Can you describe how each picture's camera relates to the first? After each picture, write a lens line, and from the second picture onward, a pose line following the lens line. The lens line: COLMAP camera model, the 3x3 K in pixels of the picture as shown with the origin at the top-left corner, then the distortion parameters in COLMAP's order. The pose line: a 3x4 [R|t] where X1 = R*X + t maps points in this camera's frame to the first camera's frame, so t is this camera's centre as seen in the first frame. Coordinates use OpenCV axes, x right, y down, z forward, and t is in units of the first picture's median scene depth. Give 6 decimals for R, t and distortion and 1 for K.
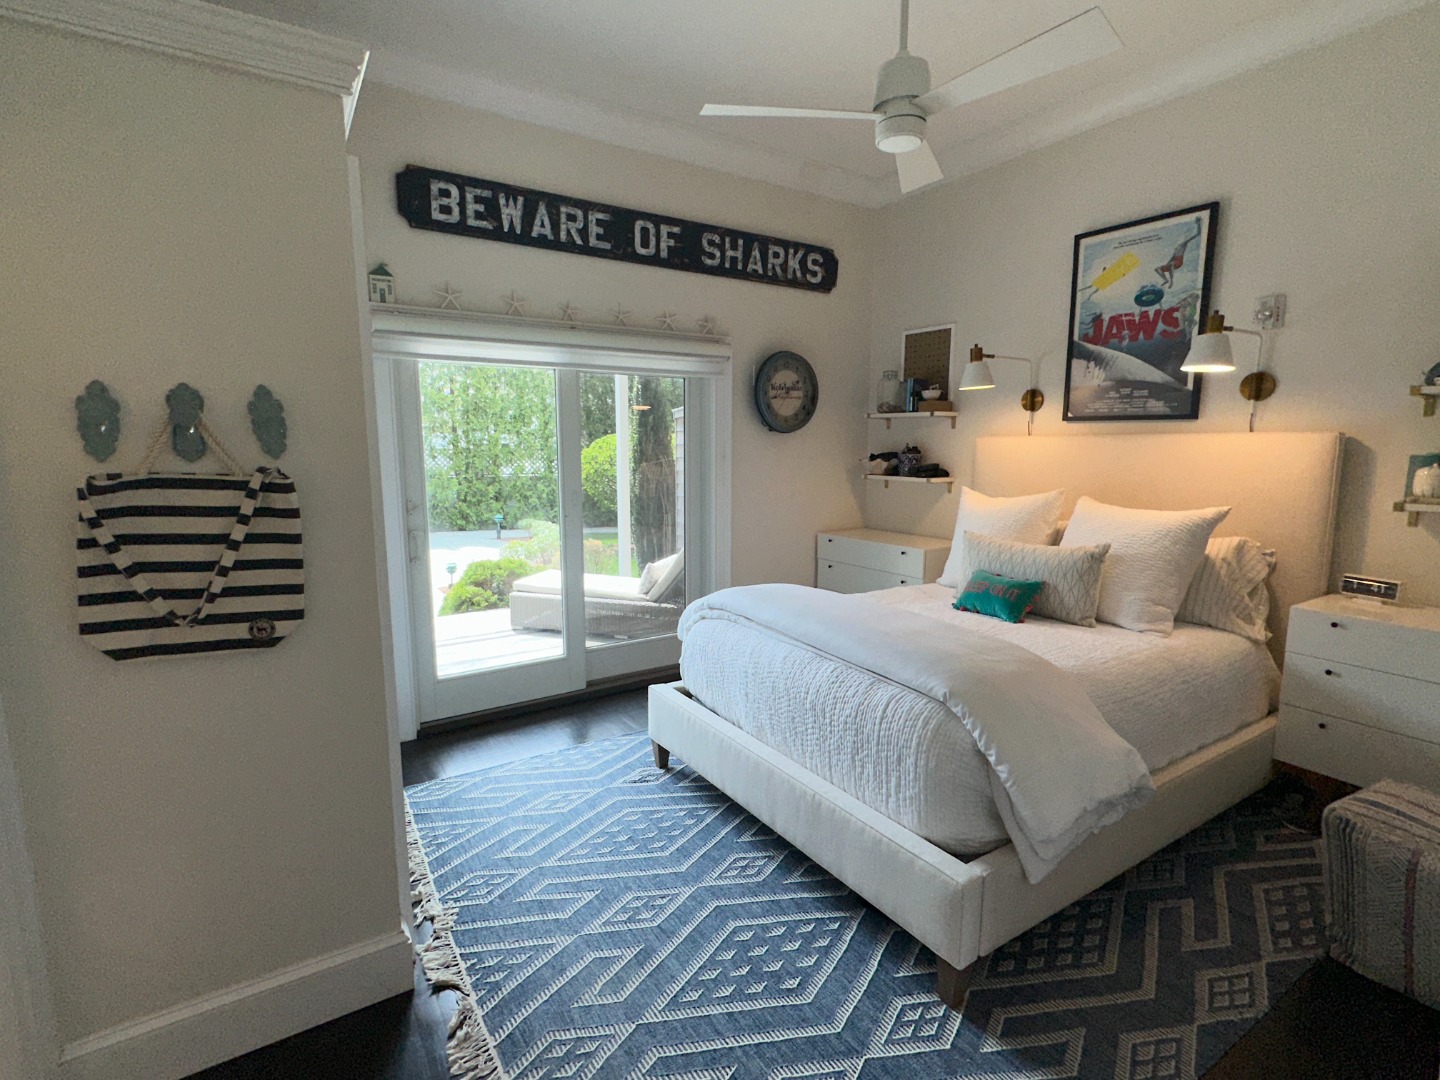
lens RADIAL K [[677.9, 0, 720.4], [0, 677.9, 540.8], [0, 0, 1]] dist [-0.001463, -0.001656]
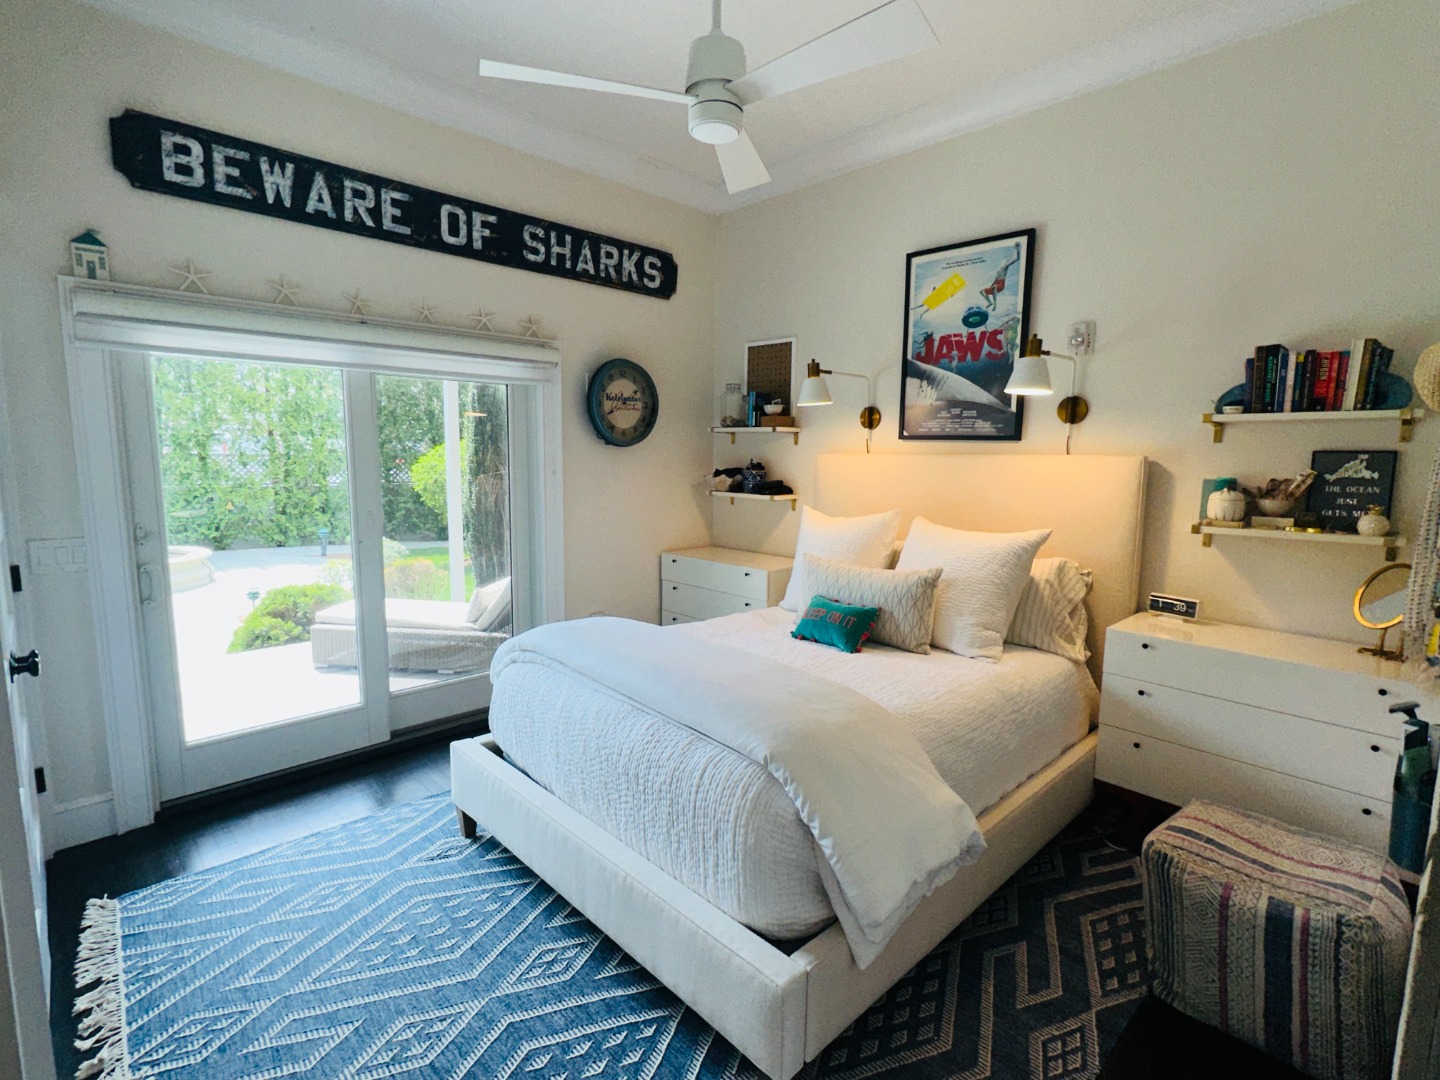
lens RADIAL K [[677.9, 0, 718.5], [0, 677.9, 539.1], [0, 0, 1]] dist [-0.001463, -0.001656]
pose [[0.981984, -0.012443, 0.188556, 0.073792], [0.014936, 0.999819, -0.011806, -0.030015], [-0.188375, 0.014409, 0.981991, 0.100183]]
